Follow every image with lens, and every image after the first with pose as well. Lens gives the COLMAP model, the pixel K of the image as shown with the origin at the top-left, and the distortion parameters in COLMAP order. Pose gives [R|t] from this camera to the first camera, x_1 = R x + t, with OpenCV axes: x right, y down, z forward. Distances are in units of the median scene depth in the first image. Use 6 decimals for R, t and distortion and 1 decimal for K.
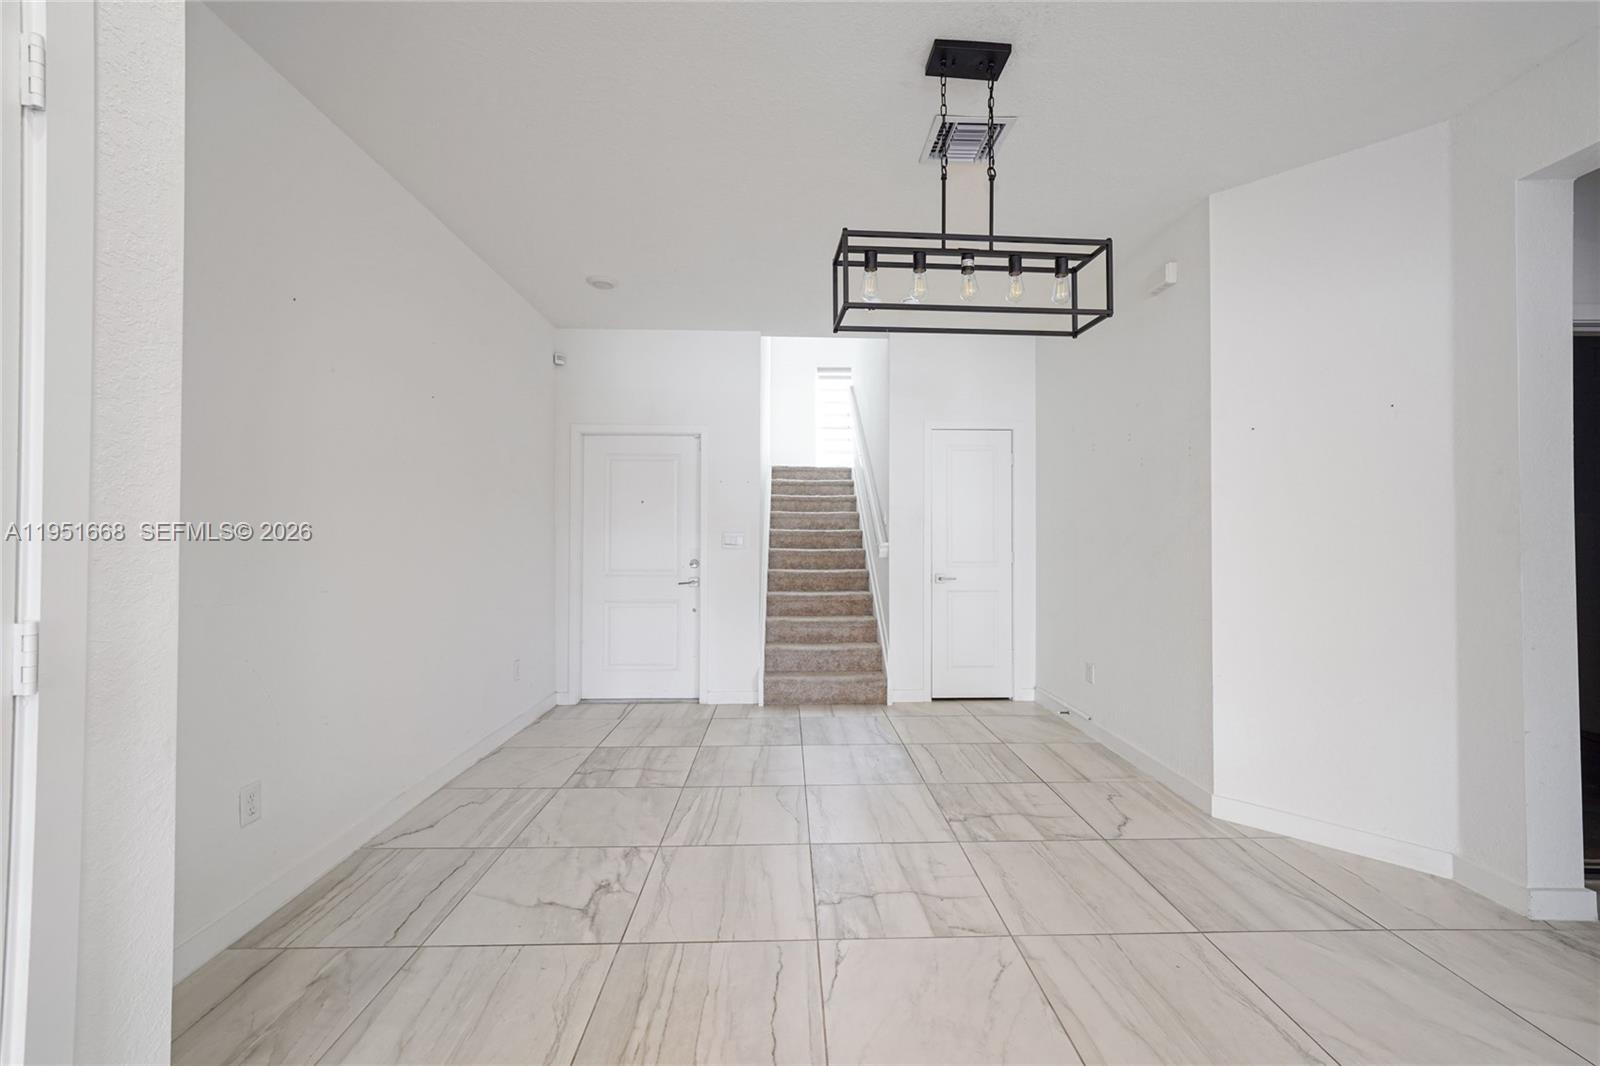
lens RADIAL K [[637.4, 0, 802.0], [0, 637.4, 533.1], [0, 0, 1]] dist [0.001094, 0.000129]
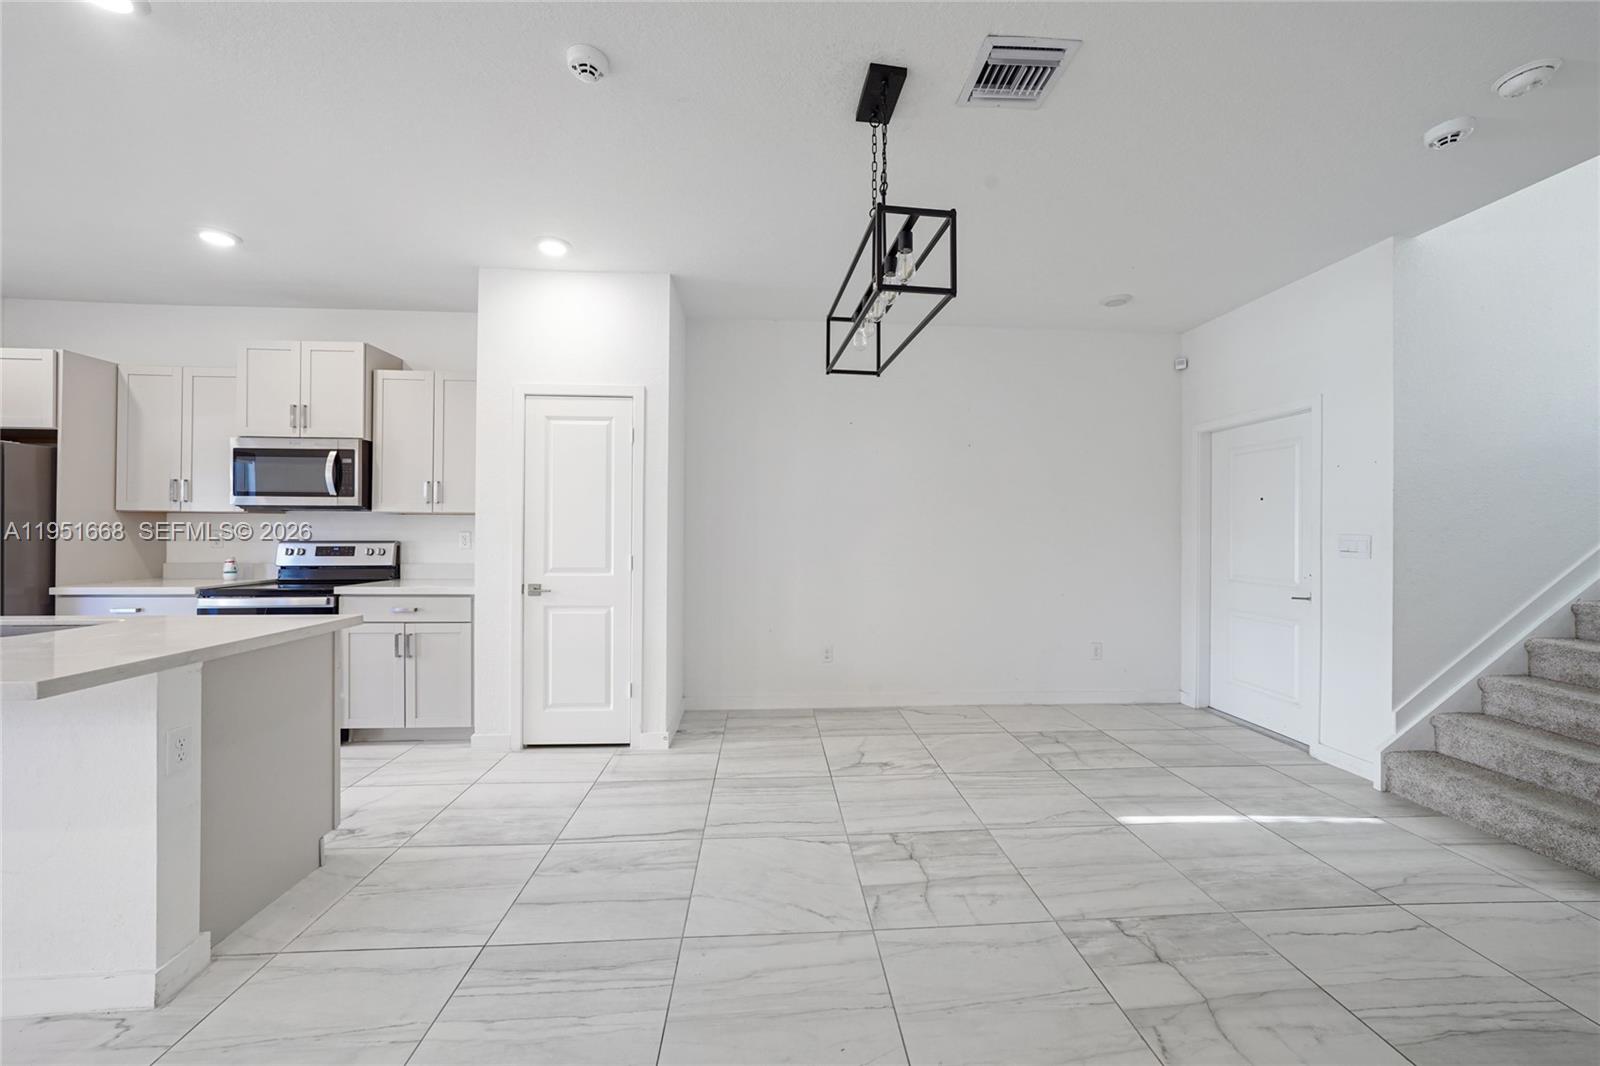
lens RADIAL K [[588.9, 0, 799.1], [0, 588.9, 530.1], [0, 0, 1]] dist [-0.009532, 0.001754]
pose [[0.036375, -0.005155, -0.999325, 0.523342], [0.000921, 0.999986, -0.005124, -0.002922], [0.999338, -0.000734, 0.036379, 0.349460]]
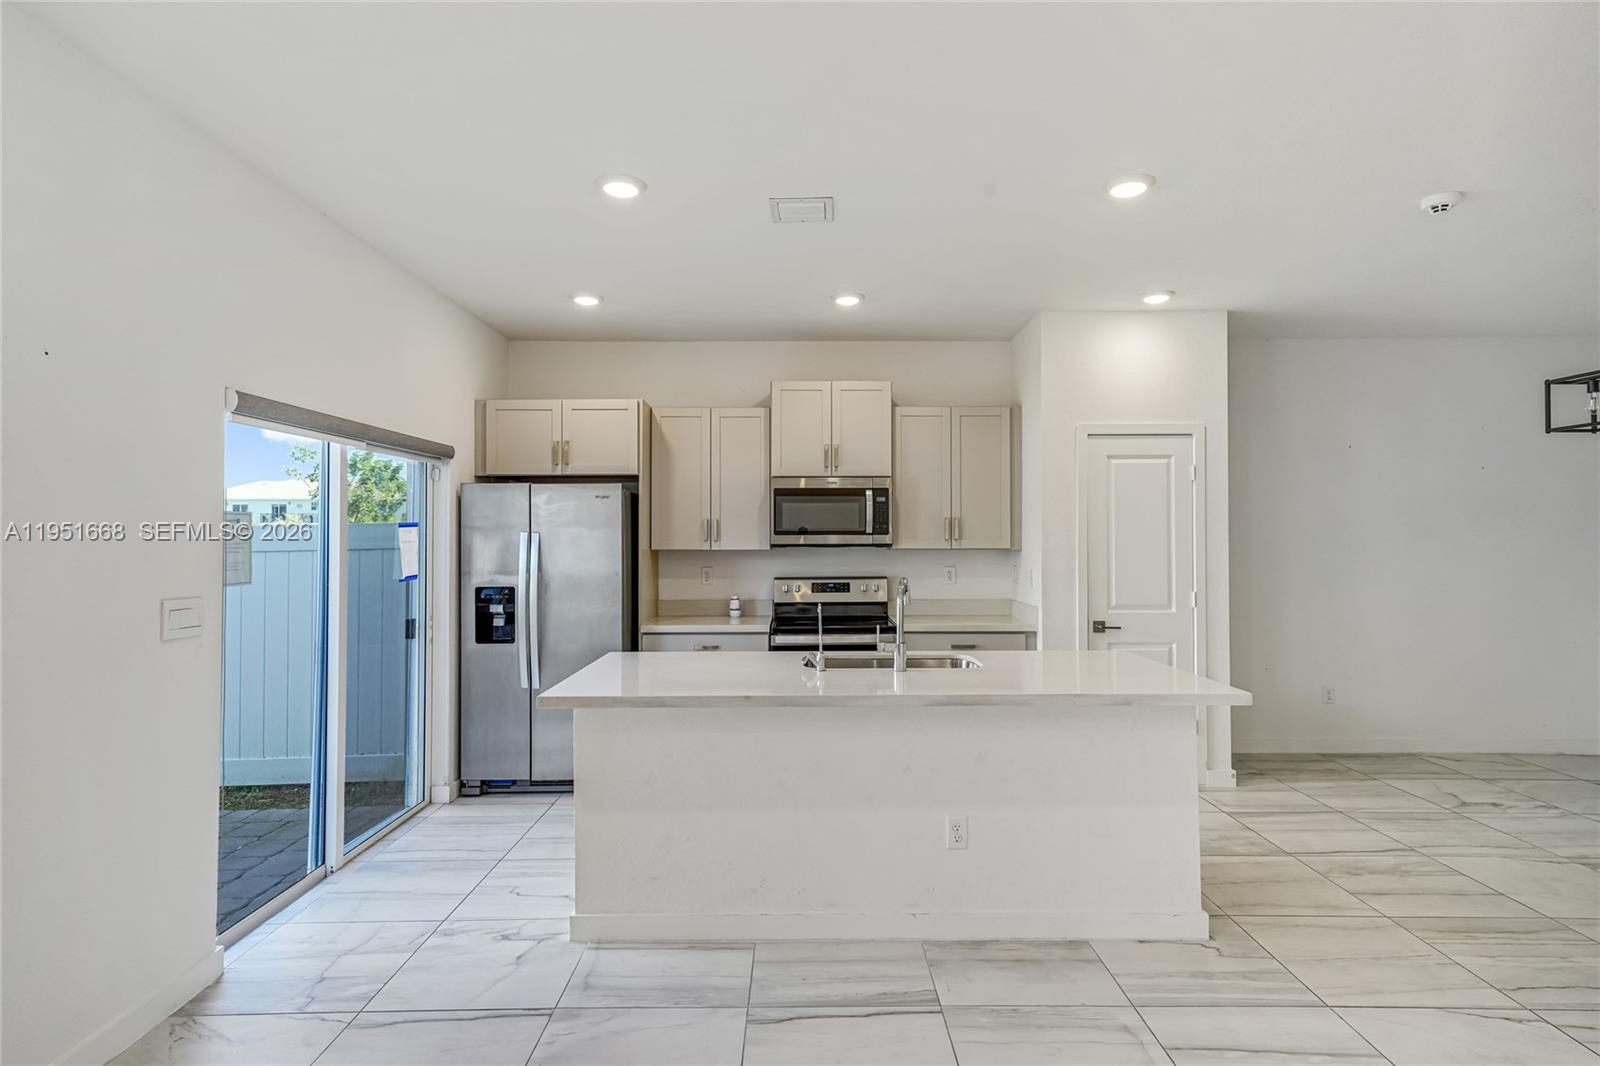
lens RADIAL K [[816.7, 0, 804.5], [0, 816.7, 532.1], [0, 0, 1]] dist [0.018795, 0.003170]
pose [[-0.028007, -0.011513, -0.999541, 0.817599], [0.009541, 0.999885, -0.011784, -0.042471], [0.999562, -0.009867, -0.027894, -0.279868]]
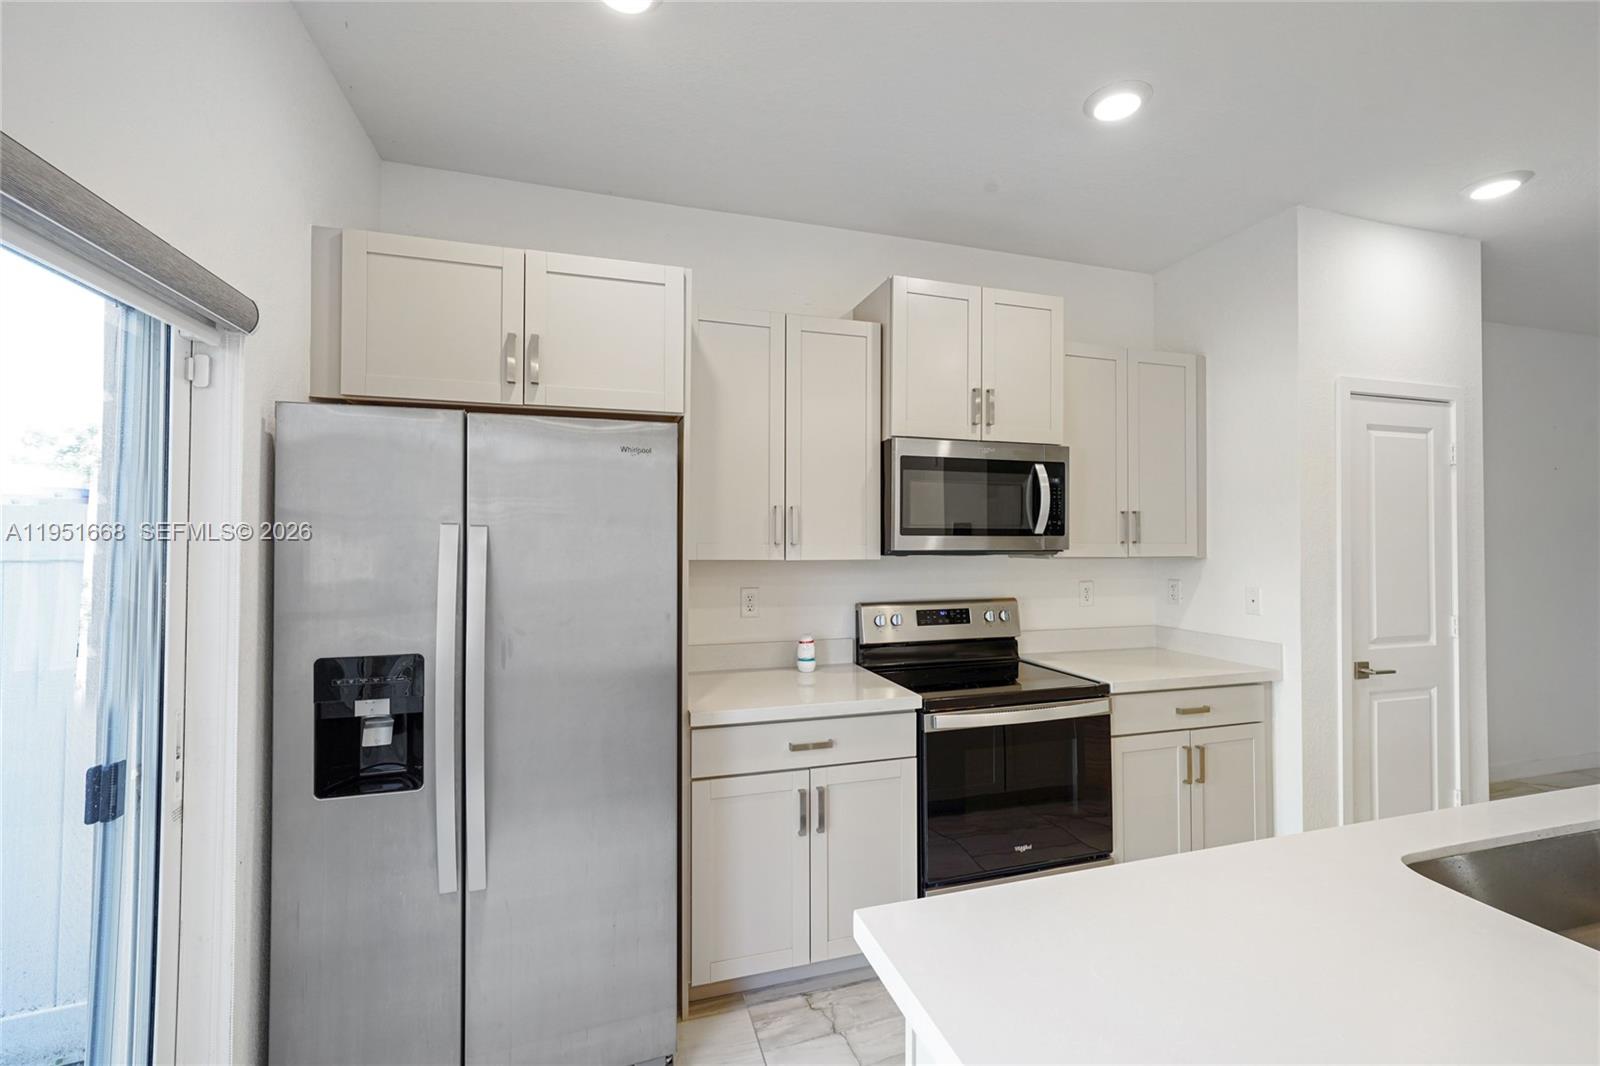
lens RADIAL K [[656.9, 0, 797.2], [0, 656.9, 533.0], [0, 0, 1]] dist [-0.004673, 0.000015]
pose [[0.255931, -0.013571, -0.966600, 0.215552], [0.005651, 0.999905, -0.012543, -0.047371], [0.966679, -0.002252, 0.255984, -0.556510]]
